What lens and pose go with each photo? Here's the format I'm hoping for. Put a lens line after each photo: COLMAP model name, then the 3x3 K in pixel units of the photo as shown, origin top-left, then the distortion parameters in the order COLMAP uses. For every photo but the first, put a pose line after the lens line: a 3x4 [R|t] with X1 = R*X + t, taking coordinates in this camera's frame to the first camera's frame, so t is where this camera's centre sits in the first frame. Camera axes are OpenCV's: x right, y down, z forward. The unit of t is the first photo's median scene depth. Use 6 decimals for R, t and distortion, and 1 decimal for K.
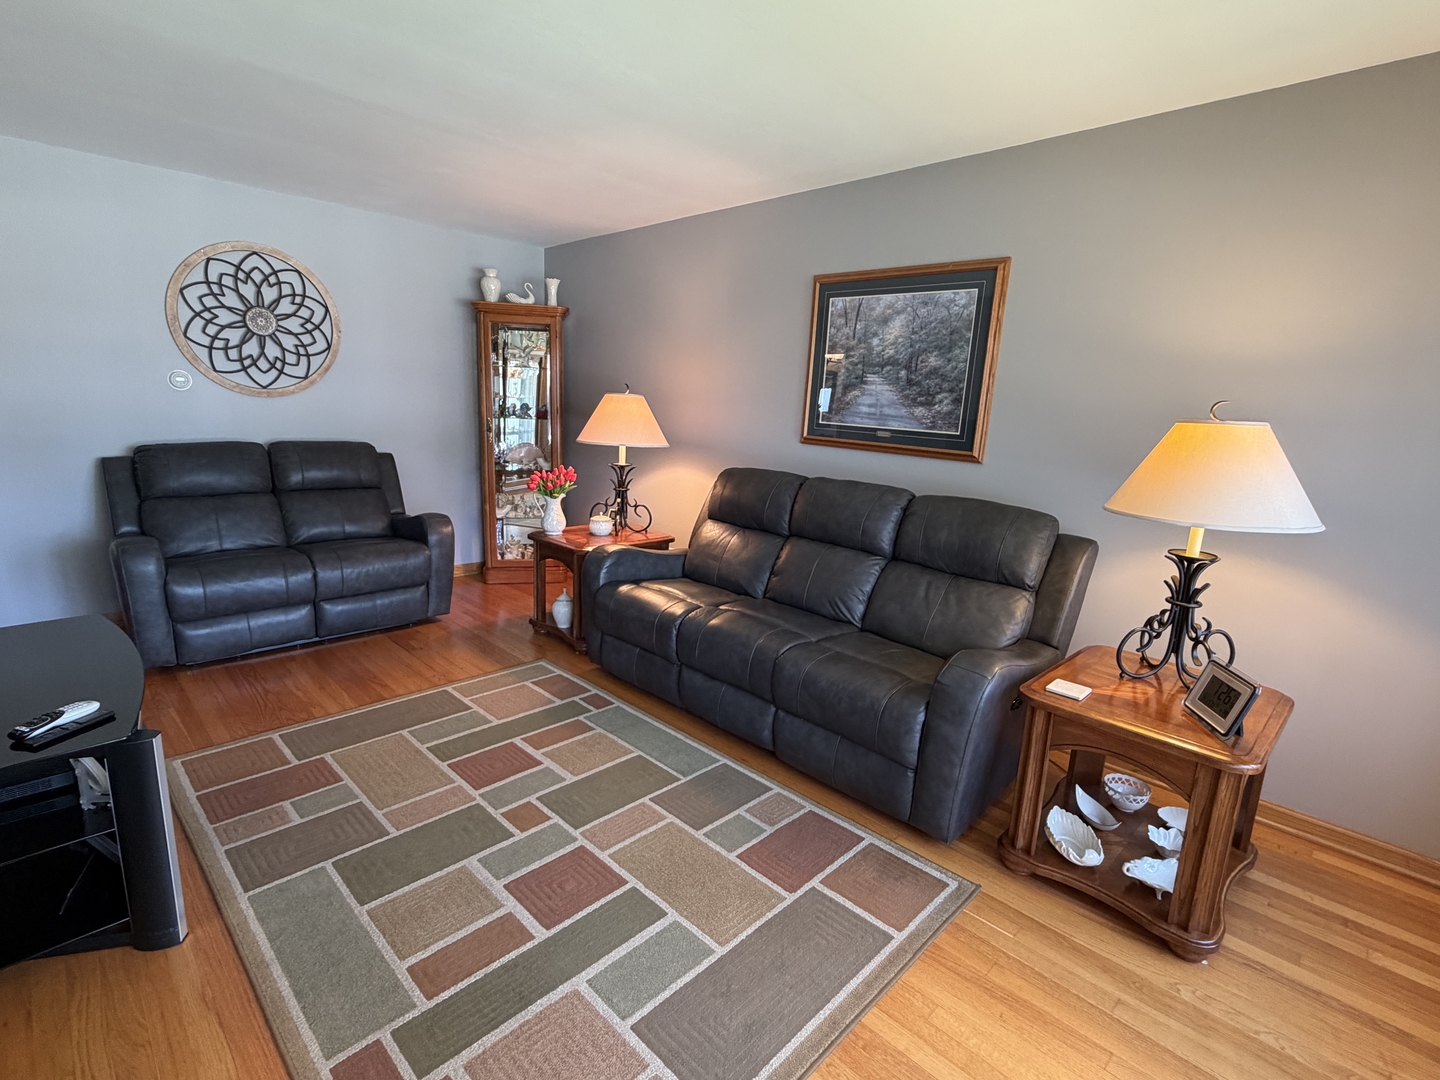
lens RADIAL K [[685.4, 0, 718.3], [0, 685.4, 538.1], [0, 0, 1]] dist [-0.000666, -0.000112]
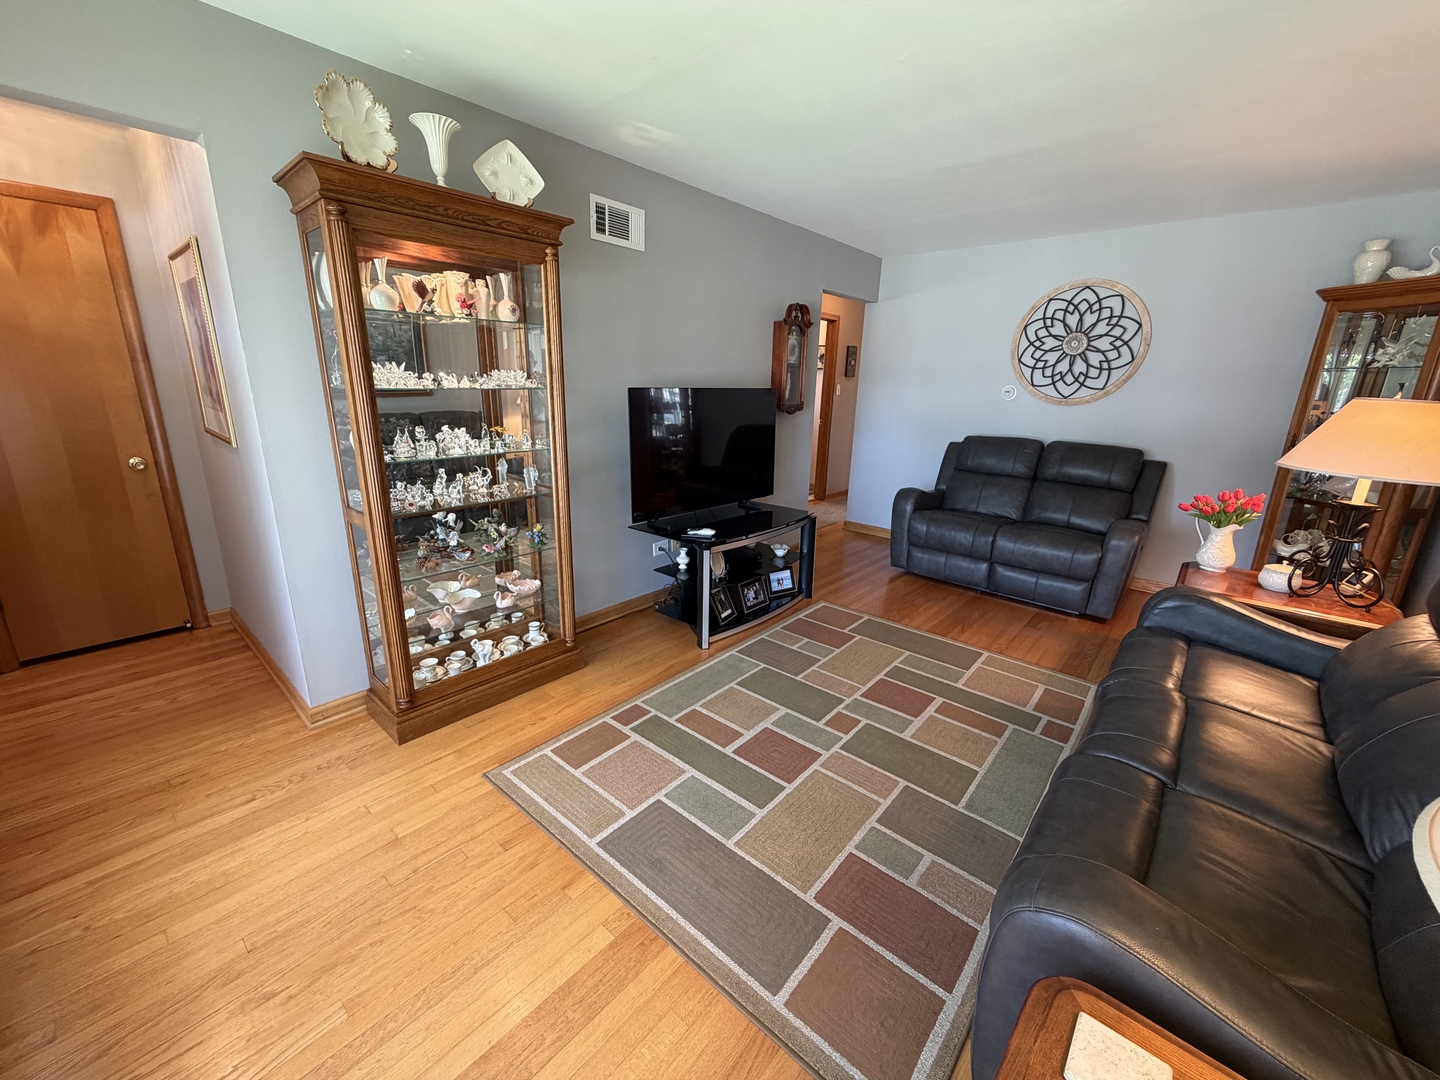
lens RADIAL K [[575.3, 0, 719.6], [0, 575.3, 539.9], [0, 0, 1]] dist [-0.000605, 0.000244]
pose [[0.060715, 0.226611, -0.972091, 0.402138], [-0.219277, 0.953125, 0.208494, -0.057009], [0.973772, 0.200498, 0.107560, 0.349796]]
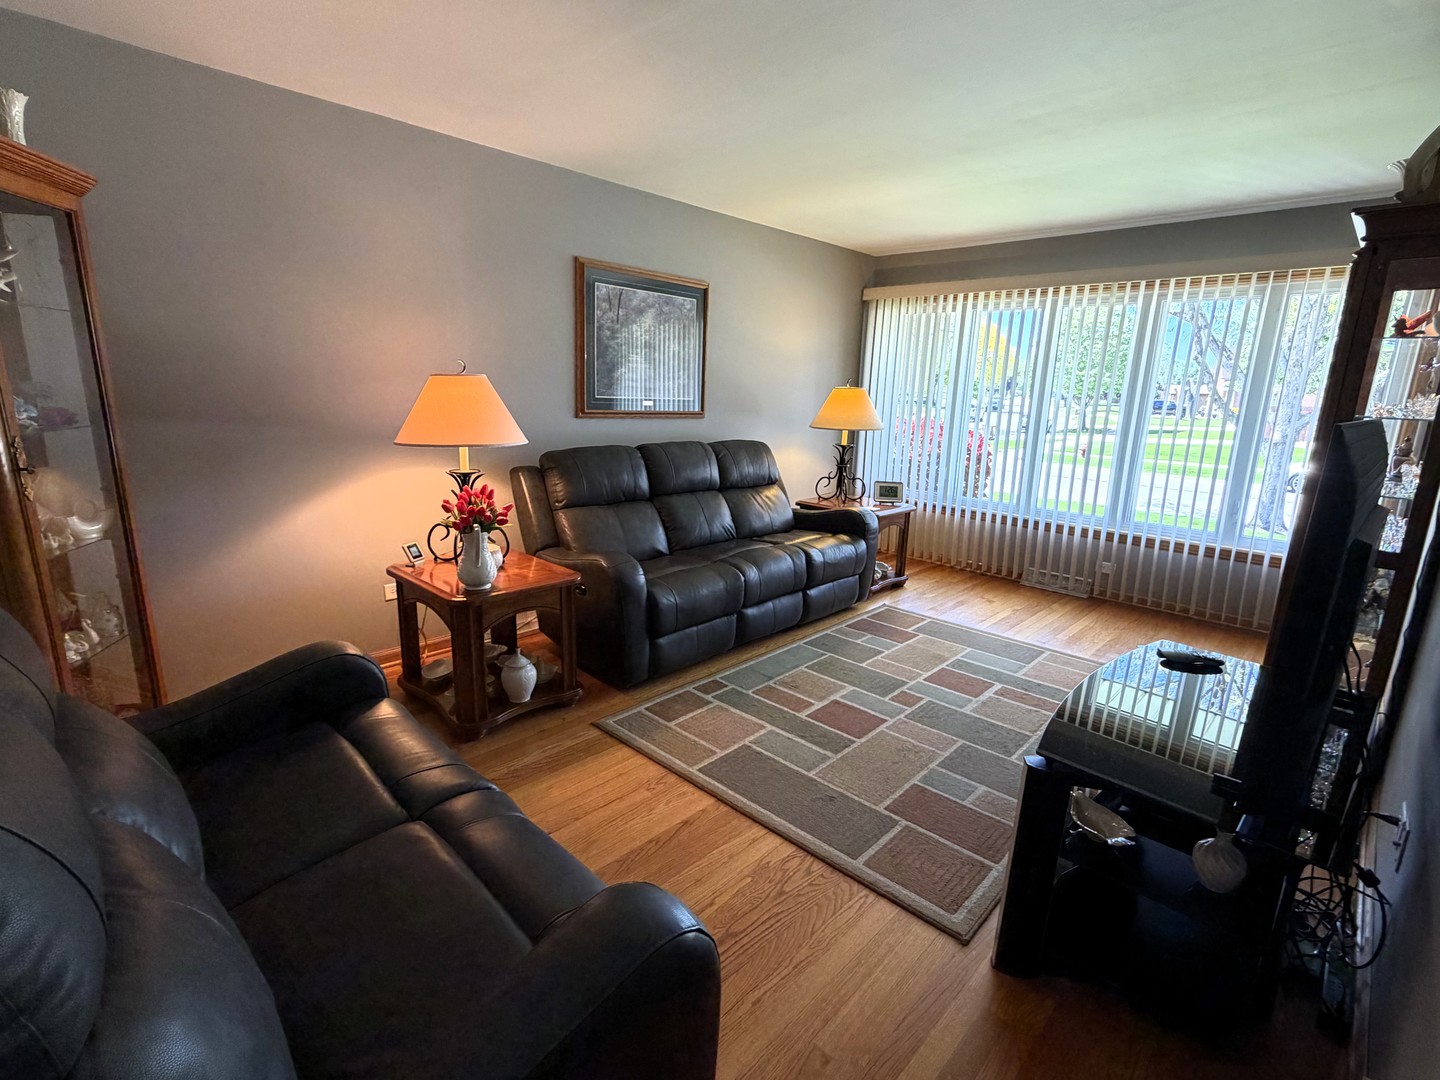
lens RADIAL K [[685.4, 0, 721.5], [0, 685.4, 533.7], [0, 0, 1]] dist [-0.000666, -0.000112]
pose [[-0.007023, -0.261930, 0.965061, -0.907863], [0.165125, 0.951533, 0.259459, -0.198838], [-0.986248, 0.161178, 0.036568, 0.750266]]
